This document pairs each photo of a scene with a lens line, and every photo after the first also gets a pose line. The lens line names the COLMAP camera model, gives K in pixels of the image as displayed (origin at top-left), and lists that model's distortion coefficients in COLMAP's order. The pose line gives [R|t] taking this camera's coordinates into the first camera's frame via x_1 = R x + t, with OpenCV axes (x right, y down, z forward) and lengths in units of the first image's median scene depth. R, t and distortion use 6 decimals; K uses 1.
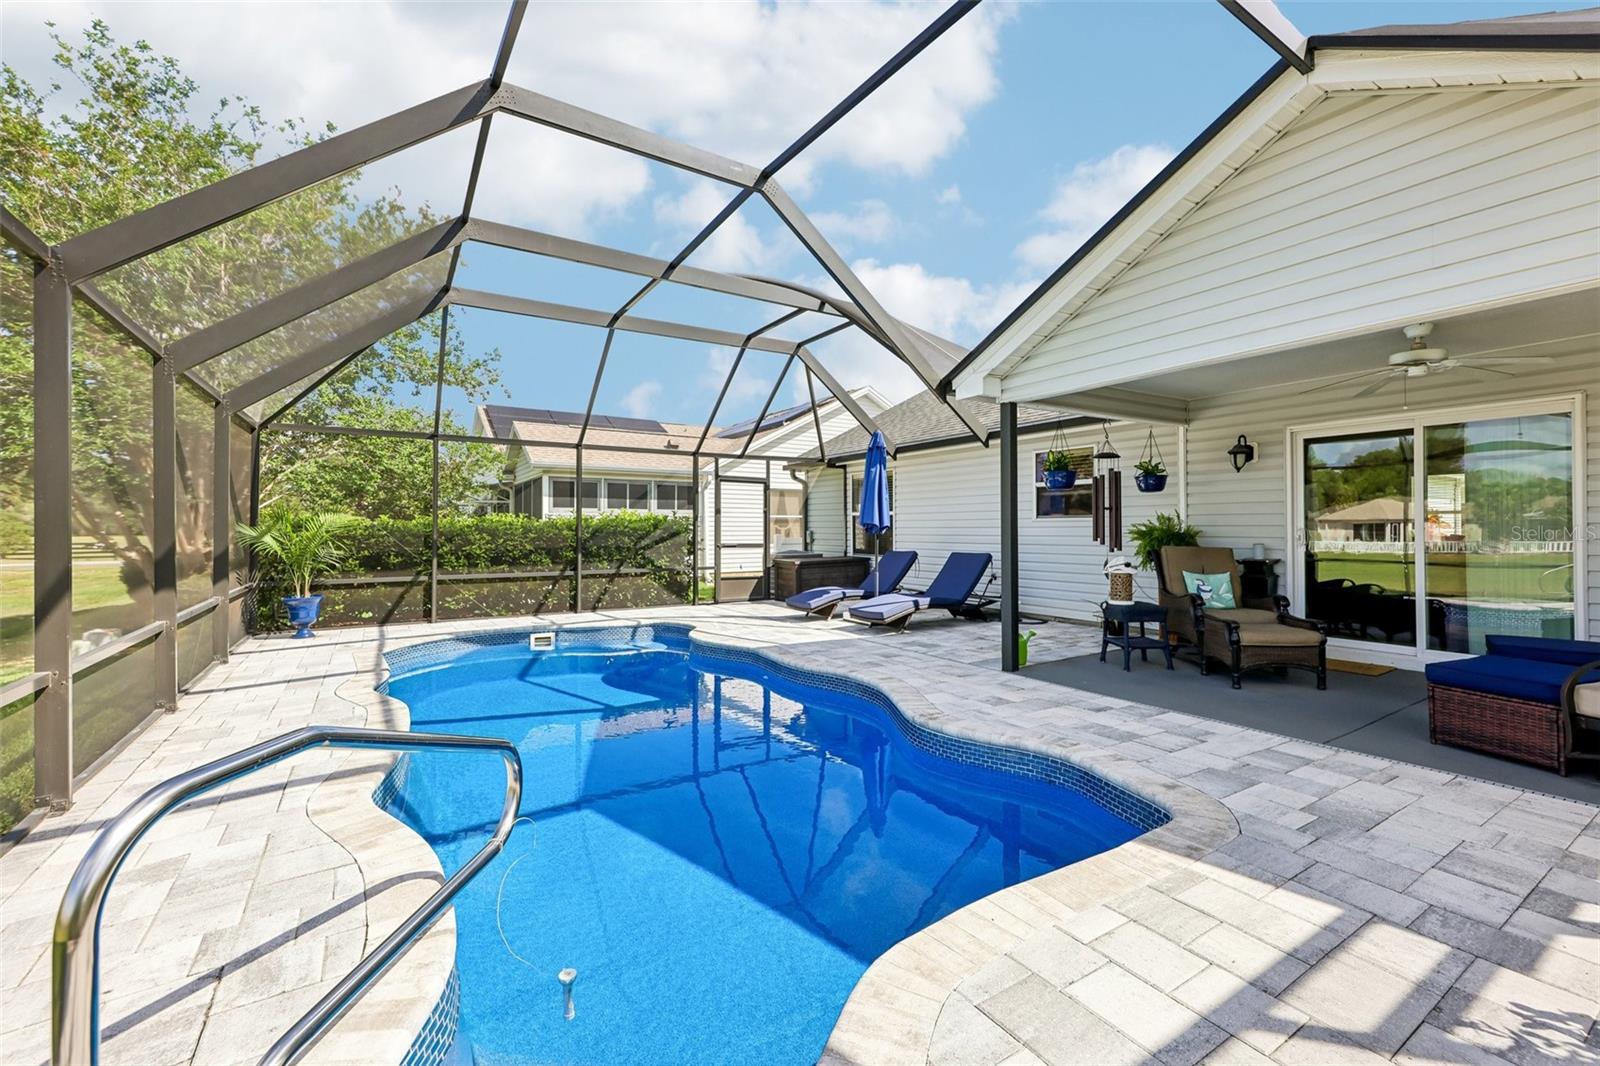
lens RADIAL K [[661.0, 0, 796.0], [0, 661.0, 521.4], [0, 0, 1]] dist [0.008949, -0.000219]
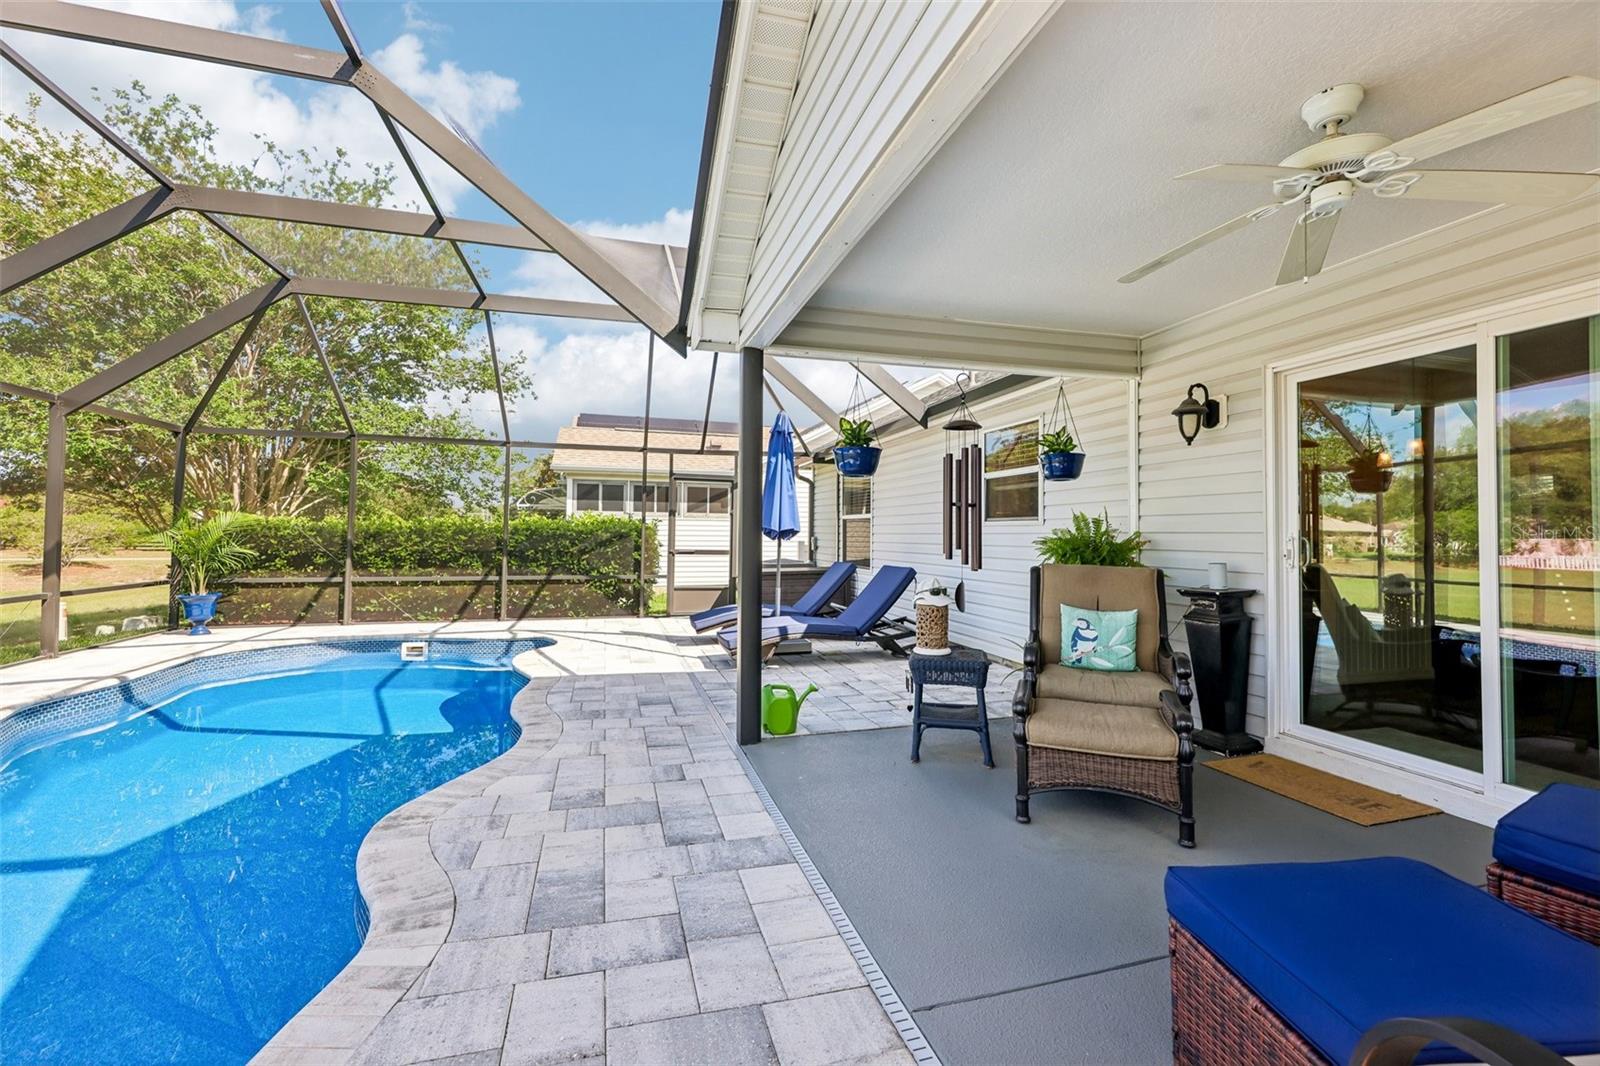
lens RADIAL K [[661.0, 0, 796.0], [0, 661.0, 521.4], [0, 0, 1]] dist [0.008949, -0.000219]
pose [[0.960286, 0.004670, -0.278977, 0.445278], [-0.007580, 0.999928, -0.009355, 0.004246], [0.278914, 0.011098, 0.960252, 0.287342]]
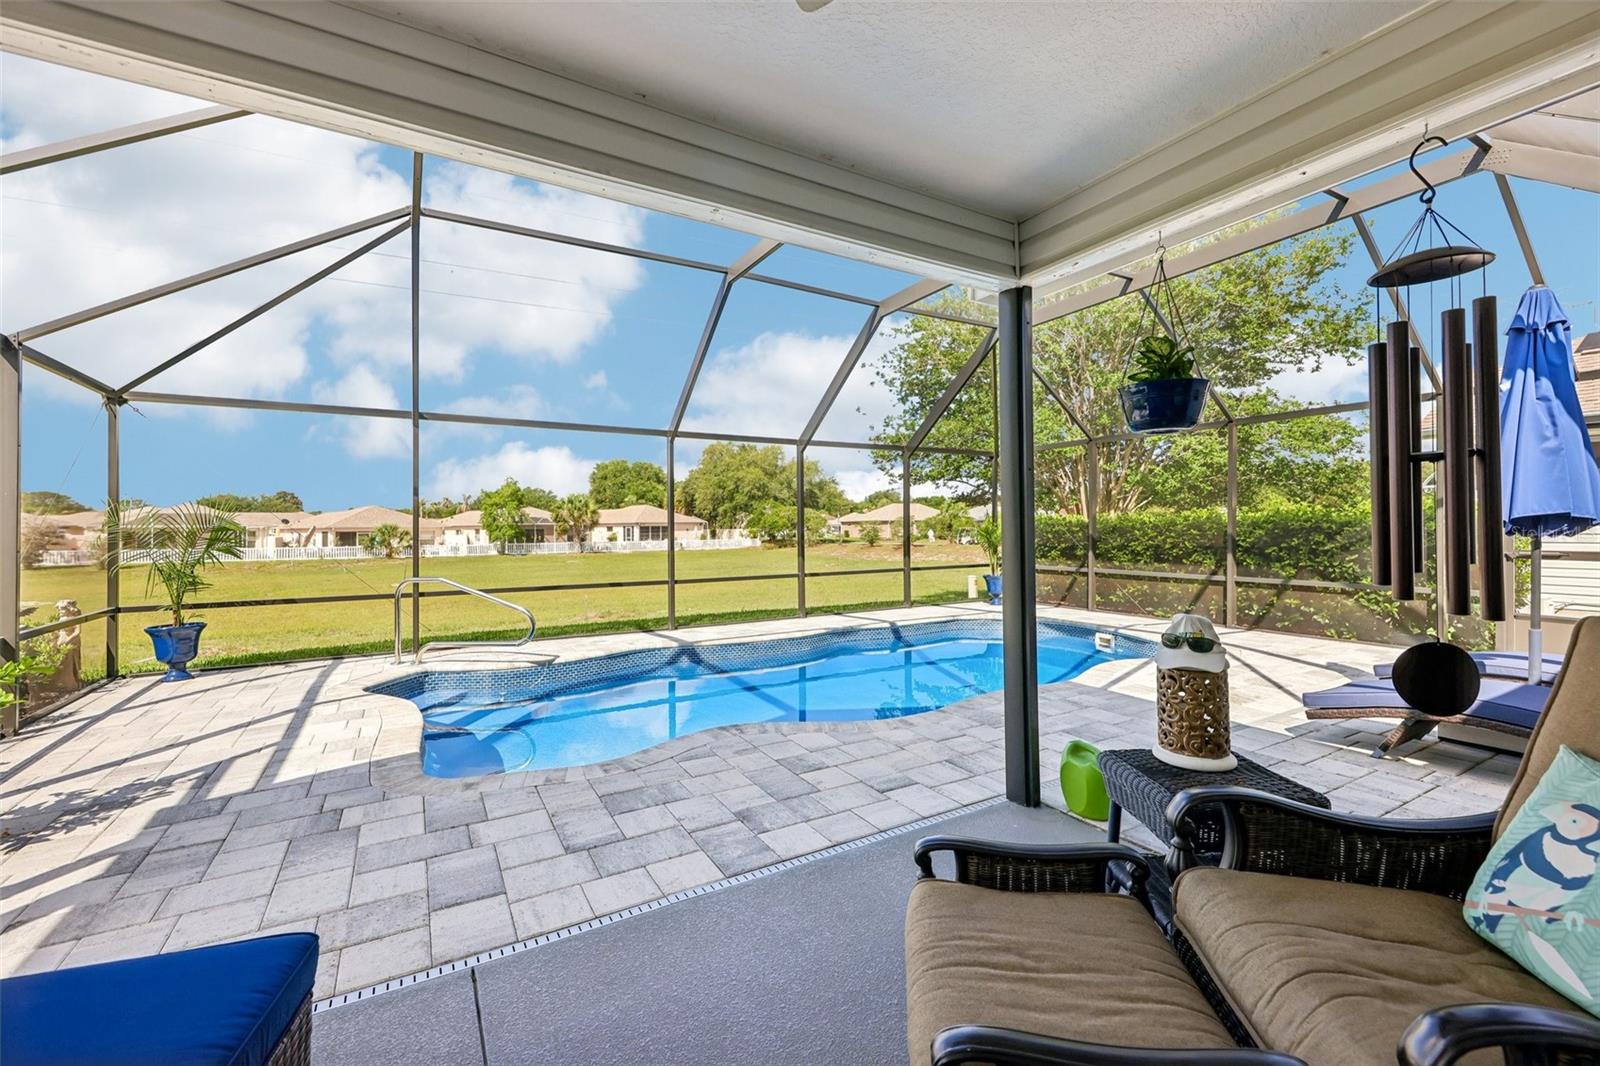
lens RADIAL K [[661.0, 0, 796.0], [0, 661.0, 521.4], [0, 0, 1]] dist [0.008949, -0.000219]
pose [[-0.037179, -0.006937, -0.999285, 0.681394], [0.020015, 0.999770, -0.007685, 0.004175], [0.999108, -0.020286, -0.037032, 0.671791]]
